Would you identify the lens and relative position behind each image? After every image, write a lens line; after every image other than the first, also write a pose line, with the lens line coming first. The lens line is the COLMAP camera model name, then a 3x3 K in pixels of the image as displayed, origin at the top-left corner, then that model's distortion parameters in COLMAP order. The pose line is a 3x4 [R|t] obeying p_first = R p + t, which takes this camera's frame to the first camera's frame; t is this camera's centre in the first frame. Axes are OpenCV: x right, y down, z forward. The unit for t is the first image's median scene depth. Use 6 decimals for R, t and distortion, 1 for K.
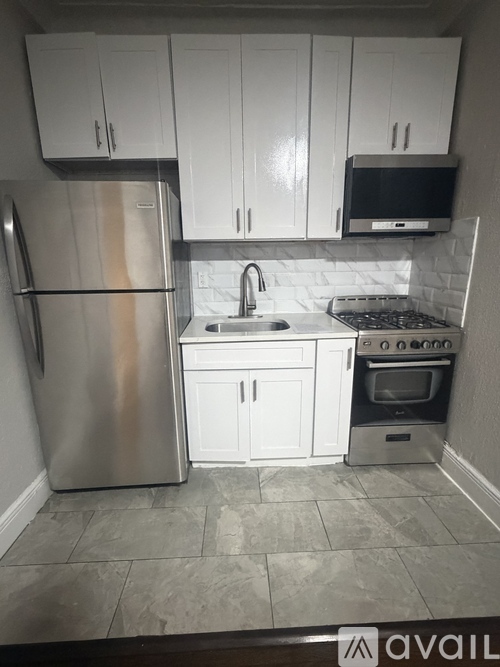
lens RADIAL K [[312.8, 0, 247.7], [0, 312.8, 335.8], [0, 0, 1]] dist [0.005374, -0.000855]
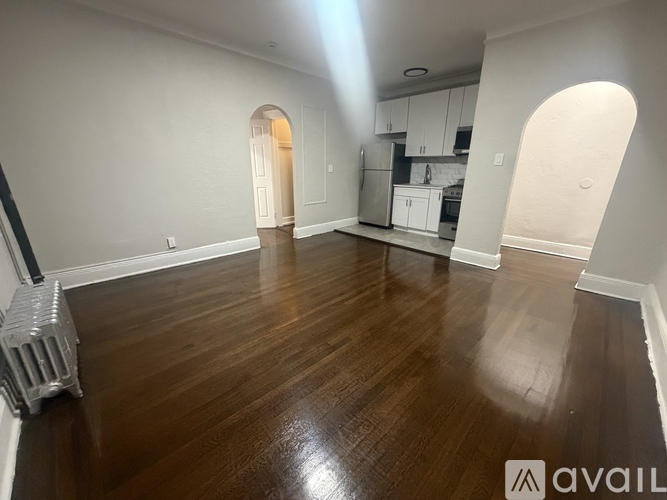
lens RADIAL K [[266.5, 0, 333.4], [0, 266.5, 248.9], [0, 0, 1]] dist [0.001443, 0.000098]
pose [[0.675726, 0.241149, -0.696593, 1.505530], [-0.191427, 0.969963, 0.150093, 0.364822], [0.711864, 0.031924, 0.701591, -1.494955]]
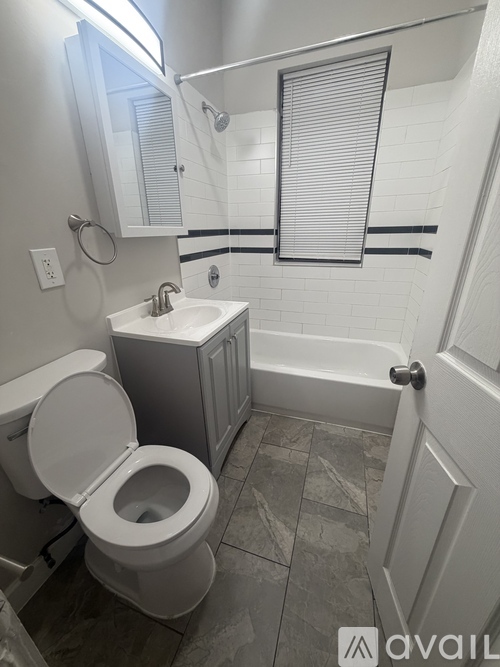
lens RADIAL K [[266.5, 0, 250.7], [0, 266.5, 332.5], [0, 0, 1]] dist [0.001443, 0.000098]
pose [[-0.357813, 0.359343, -0.861883, 0.387497], [-0.196326, 0.873411, 0.445655, -0.138629], [0.912922, 0.328671, -0.241969, 0.664741]]
